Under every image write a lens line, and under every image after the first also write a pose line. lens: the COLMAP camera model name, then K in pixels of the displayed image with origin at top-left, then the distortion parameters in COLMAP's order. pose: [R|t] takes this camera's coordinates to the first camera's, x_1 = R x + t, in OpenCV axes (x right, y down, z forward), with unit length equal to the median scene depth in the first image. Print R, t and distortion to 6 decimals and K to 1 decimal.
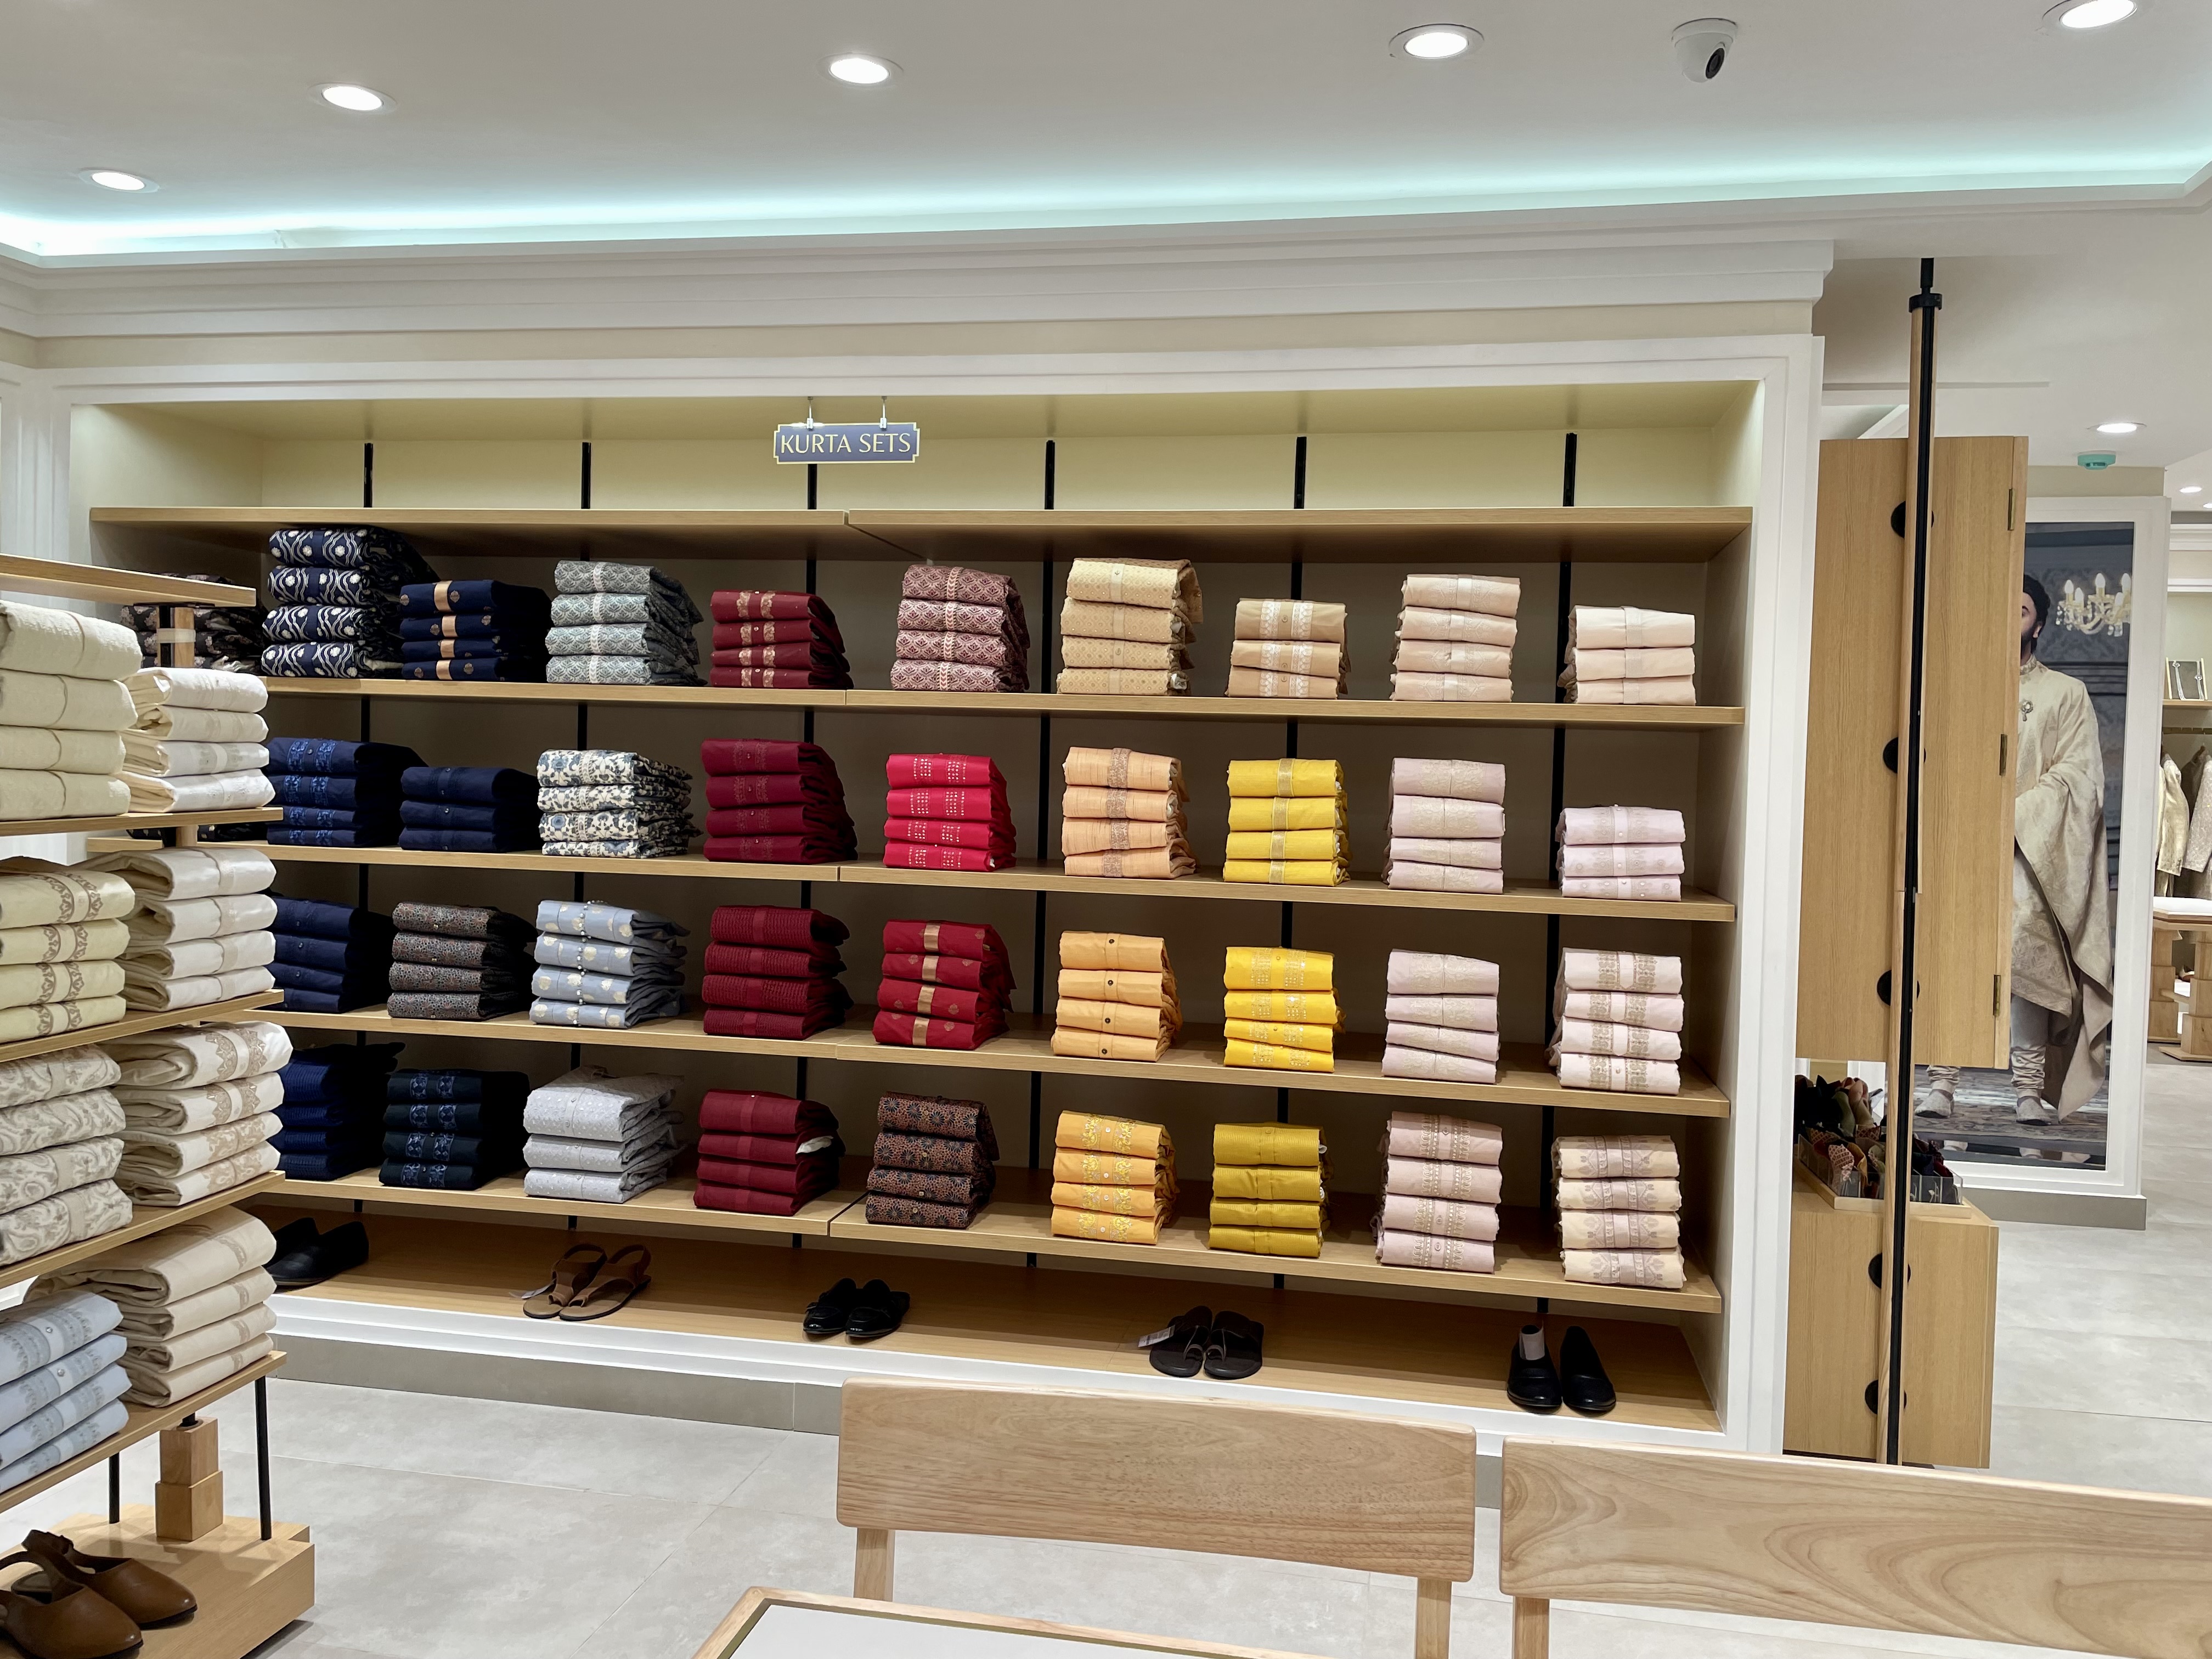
lens RADIAL K [[1660.3, 0, 1106.0], [0, 1660.3, 829.5], [0, 0, 1]] dist [-0.002528, -0.004226]
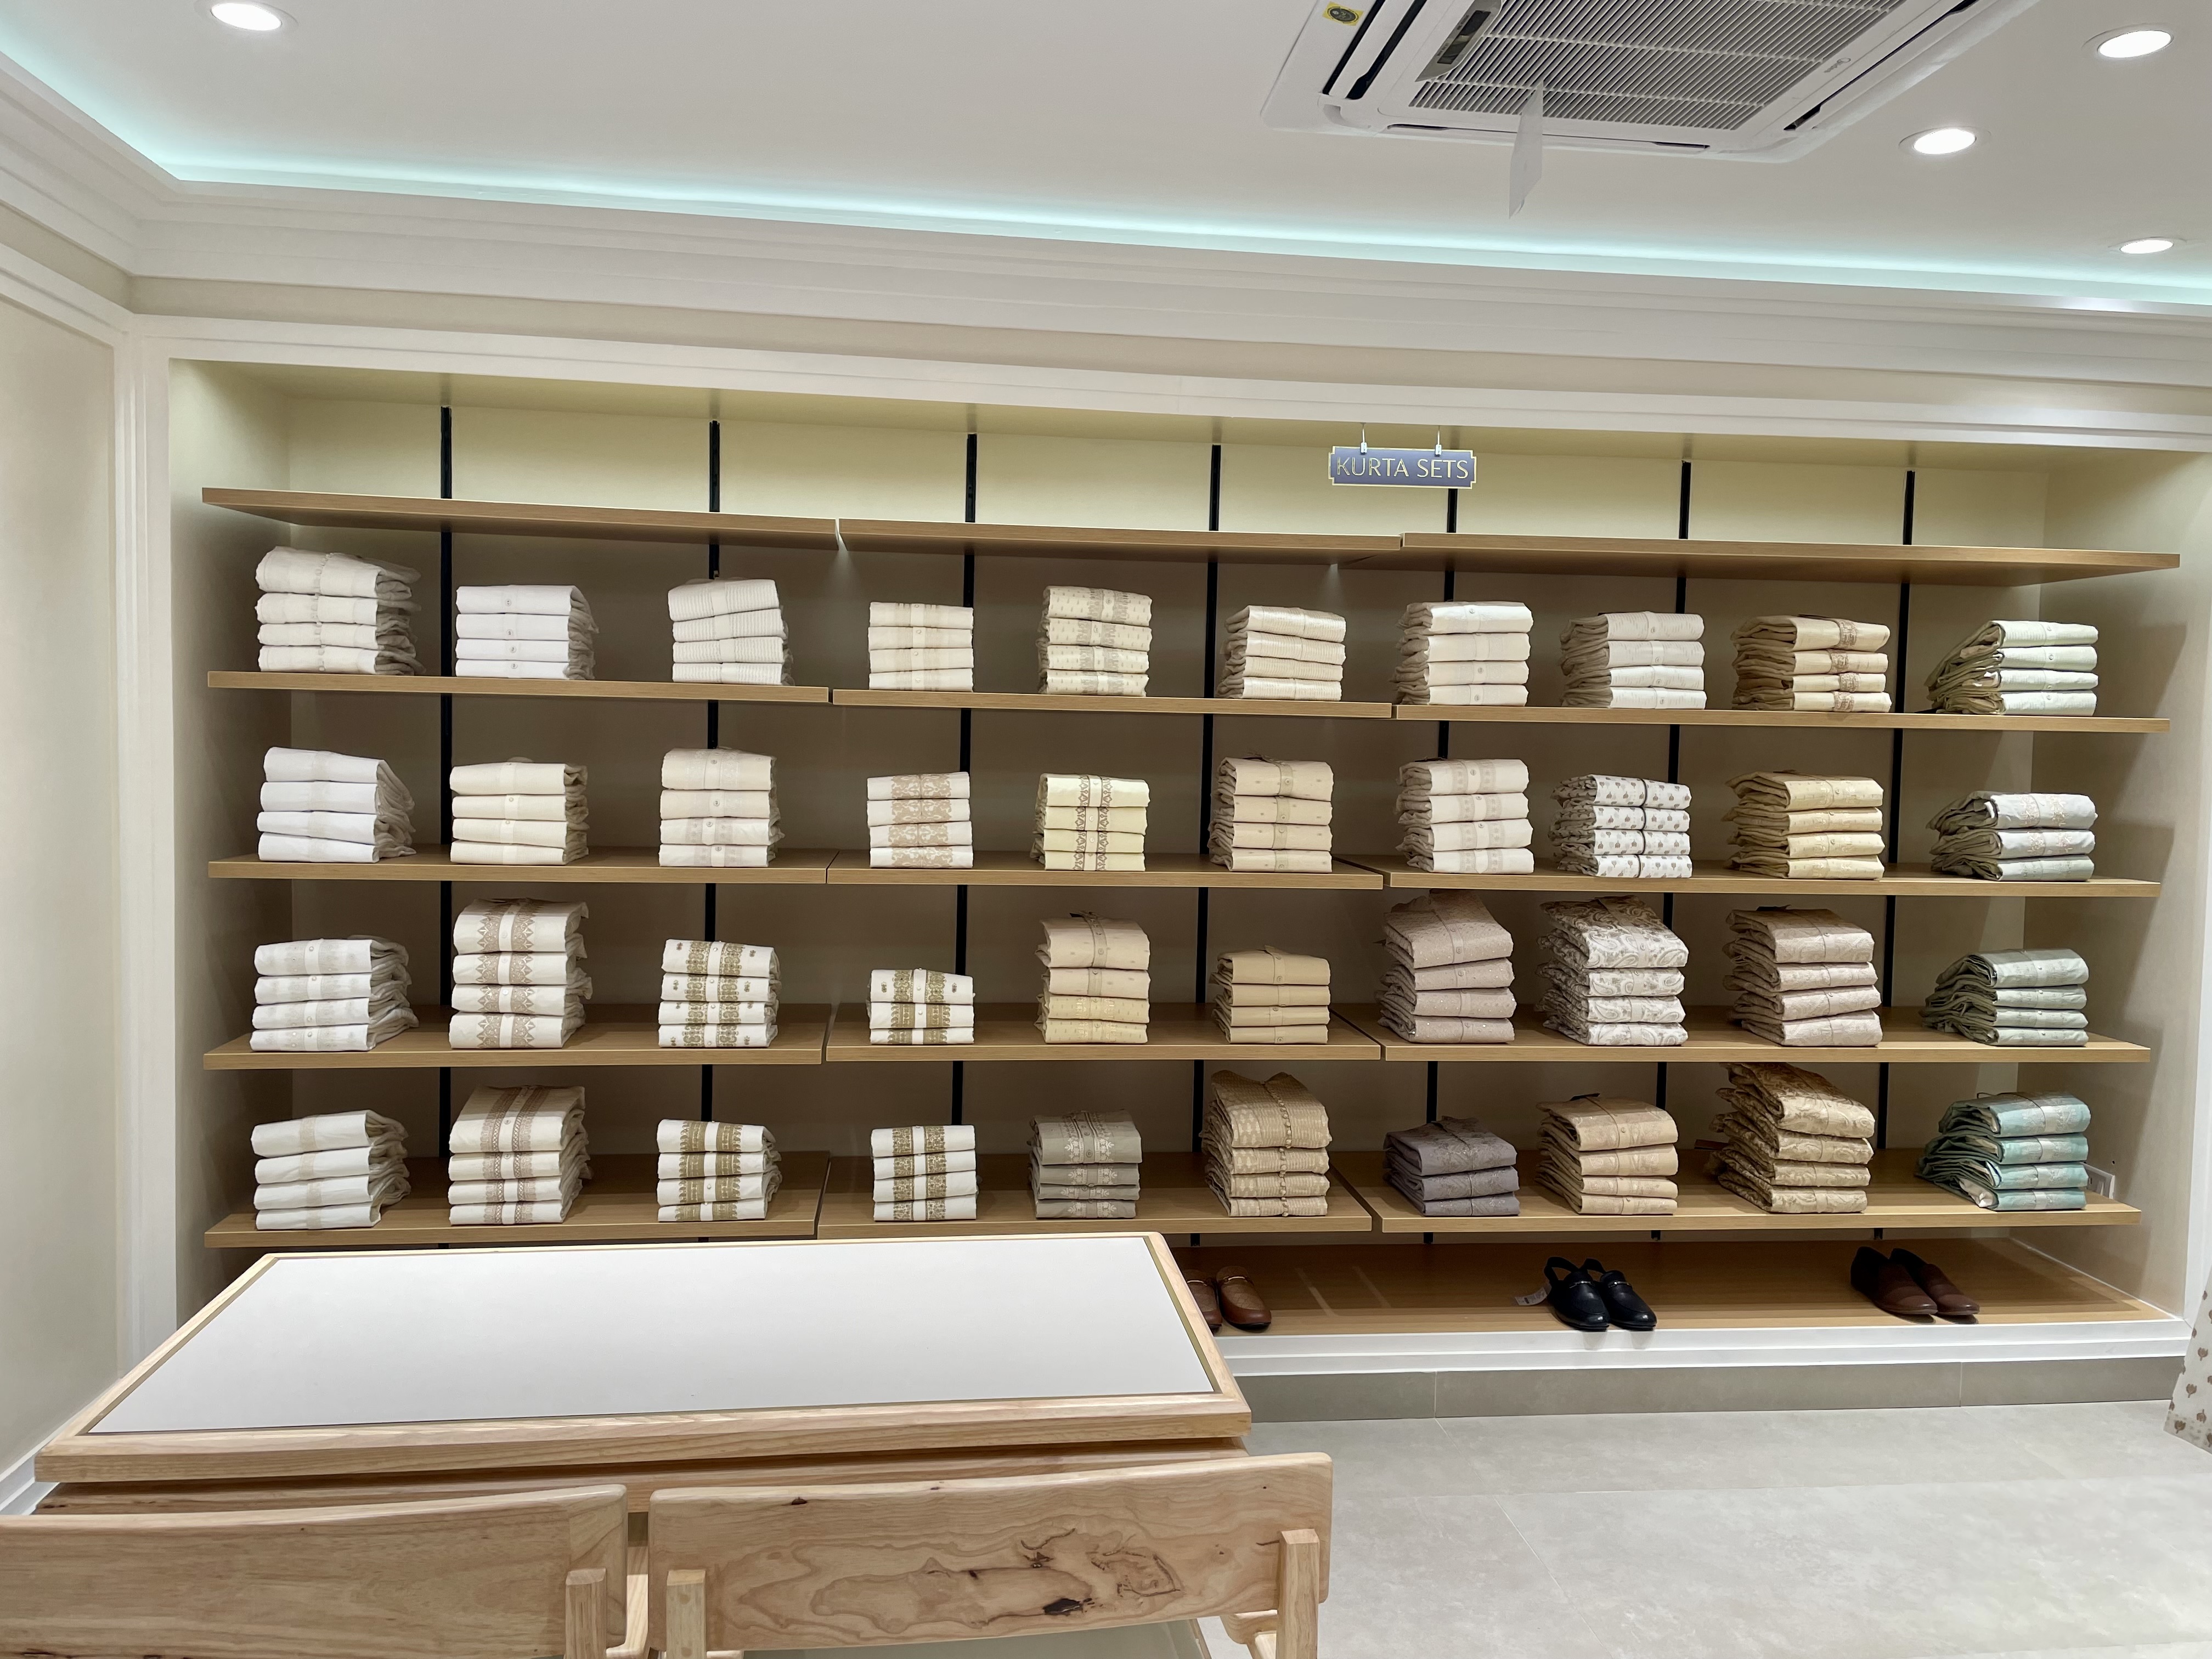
lens RADIAL K [[1570.0, 0, 1106.0], [0, 1570.0, 829.5], [0, 0, 1]] dist [0.005107, 0.000043]
pose [[0.956261, -0.022314, 0.291664, -0.396035], [0.019719, 0.999736, 0.011833, -0.013311], [-0.291851, -0.005564, 0.956448, 0.076132]]
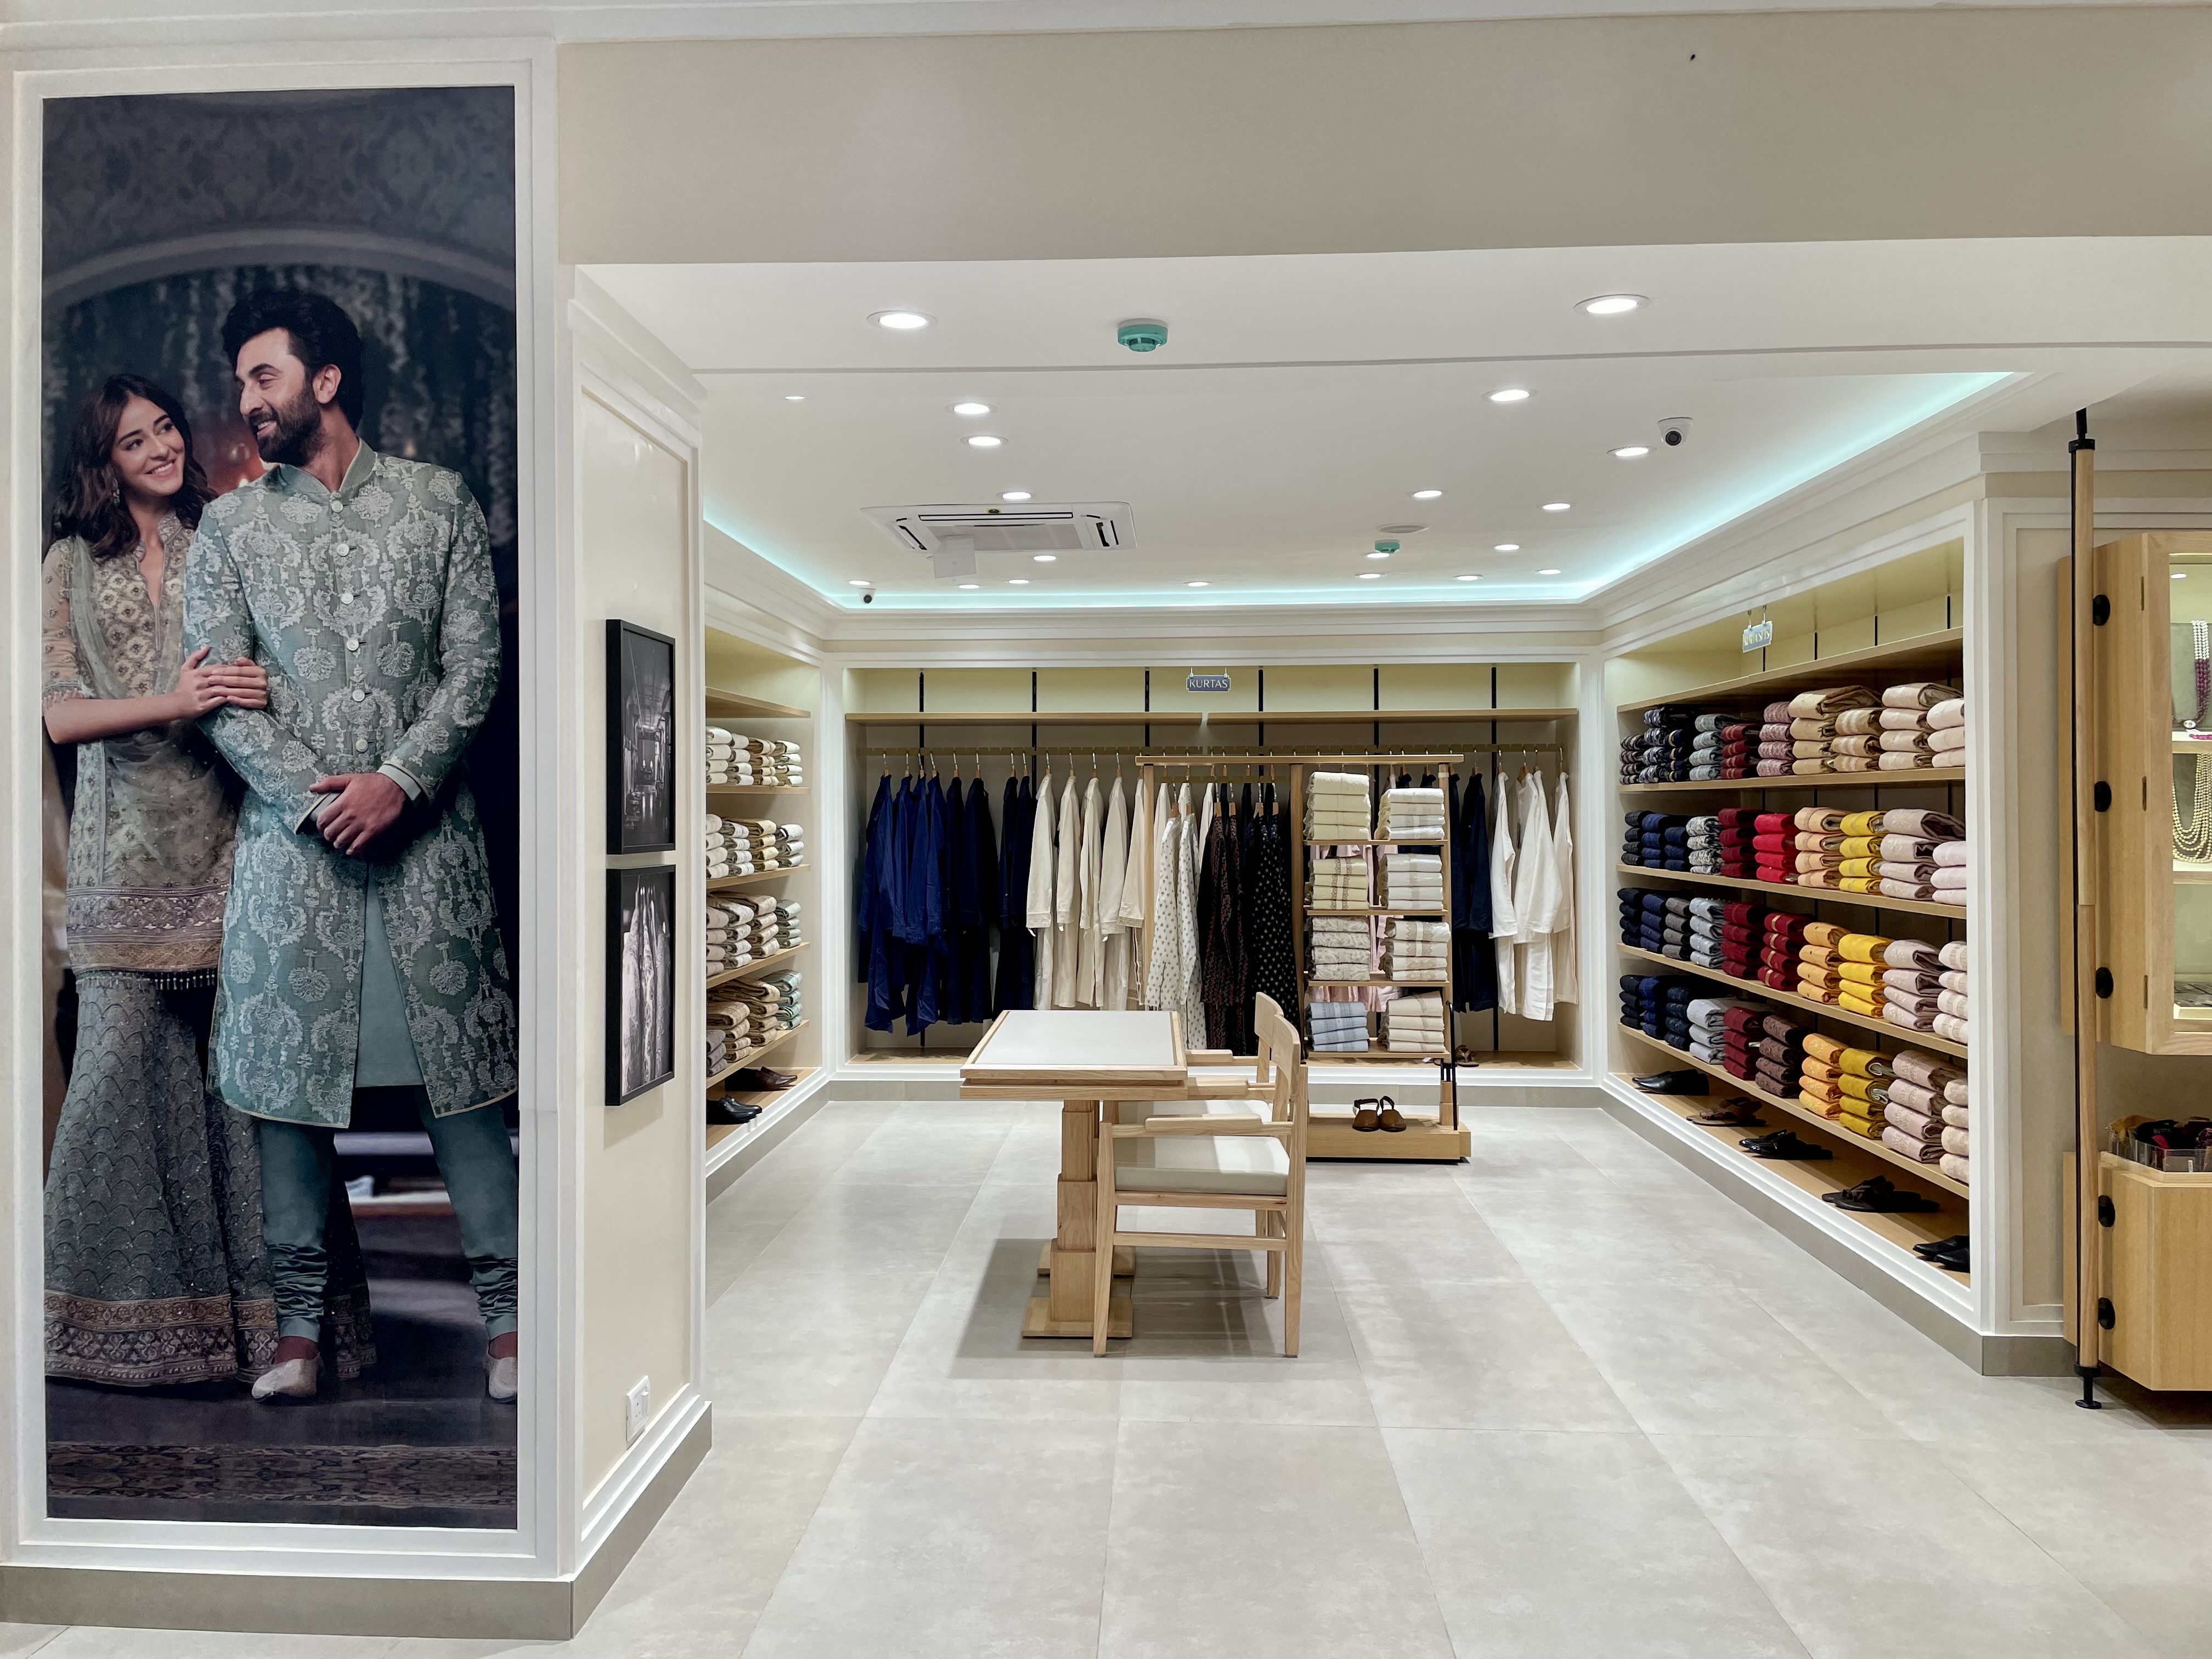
lens RADIAL K [[1660.3, 0, 1106.0], [0, 1660.3, 829.5], [0, 0, 1]] dist [-0.002528, -0.004226]
pose [[0.139869, -0.016992, -0.990024, 1.655322], [-0.041961, 0.998853, -0.023072, 0.043753], [0.989281, 0.044769, 0.138995, 0.092637]]
